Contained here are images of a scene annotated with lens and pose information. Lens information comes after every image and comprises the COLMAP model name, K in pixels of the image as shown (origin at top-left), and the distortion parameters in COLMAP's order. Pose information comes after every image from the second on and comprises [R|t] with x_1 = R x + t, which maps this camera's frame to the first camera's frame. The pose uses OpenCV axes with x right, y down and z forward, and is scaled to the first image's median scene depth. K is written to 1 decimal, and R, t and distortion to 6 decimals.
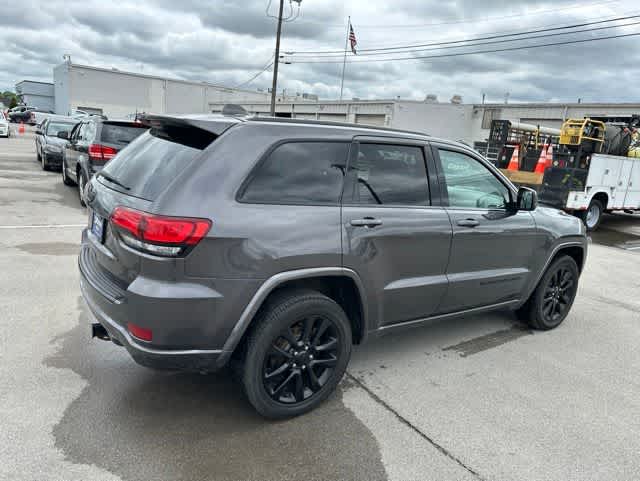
lens RADIAL K [[453.5, 0, 320.0], [0, 453.5, 240.5], [0, 0, 1]] dist [0.046331, -0.043565]
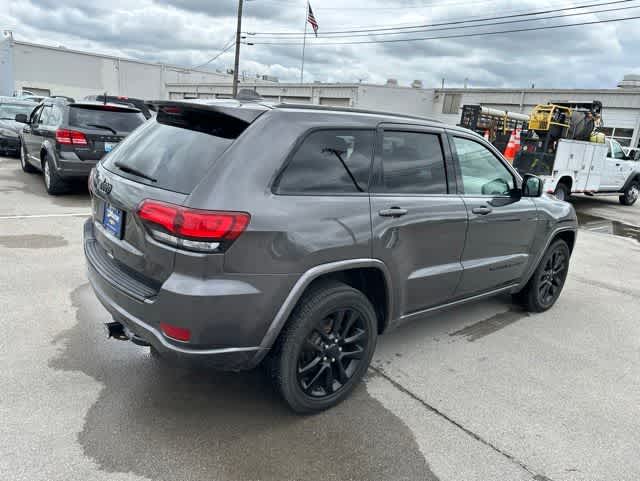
lens RADIAL K [[453.5, 0, 320.0], [0, 453.5, 240.5], [0, 0, 1]] dist [0.046331, -0.043565]
pose [[0.996122, -0.018789, 0.085953, -0.103138], [0.015852, 0.999271, 0.034729, -0.010841], [-0.086542, -0.033232, 0.995694, 0.020960]]
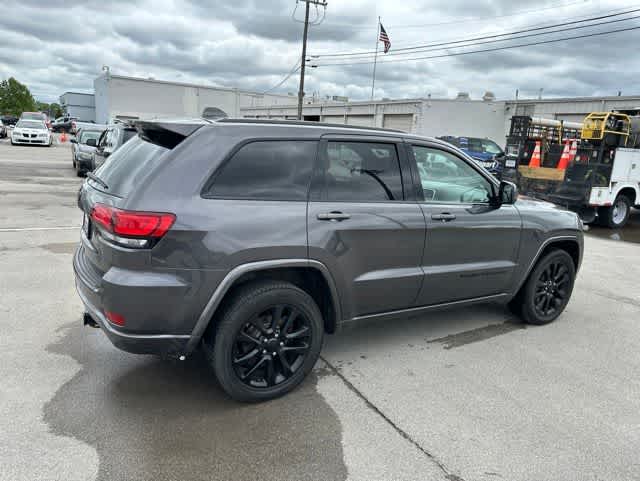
lens RADIAL K [[453.5, 0, 320.0], [0, 453.5, 240.5], [0, 0, 1]] dist [0.046331, -0.043565]
pose [[0.997155, -0.009252, -0.074810, 0.107791], [0.008914, 0.999949, -0.004850, 0.015172], [0.074851, 0.004169, 0.997186, -0.033999]]
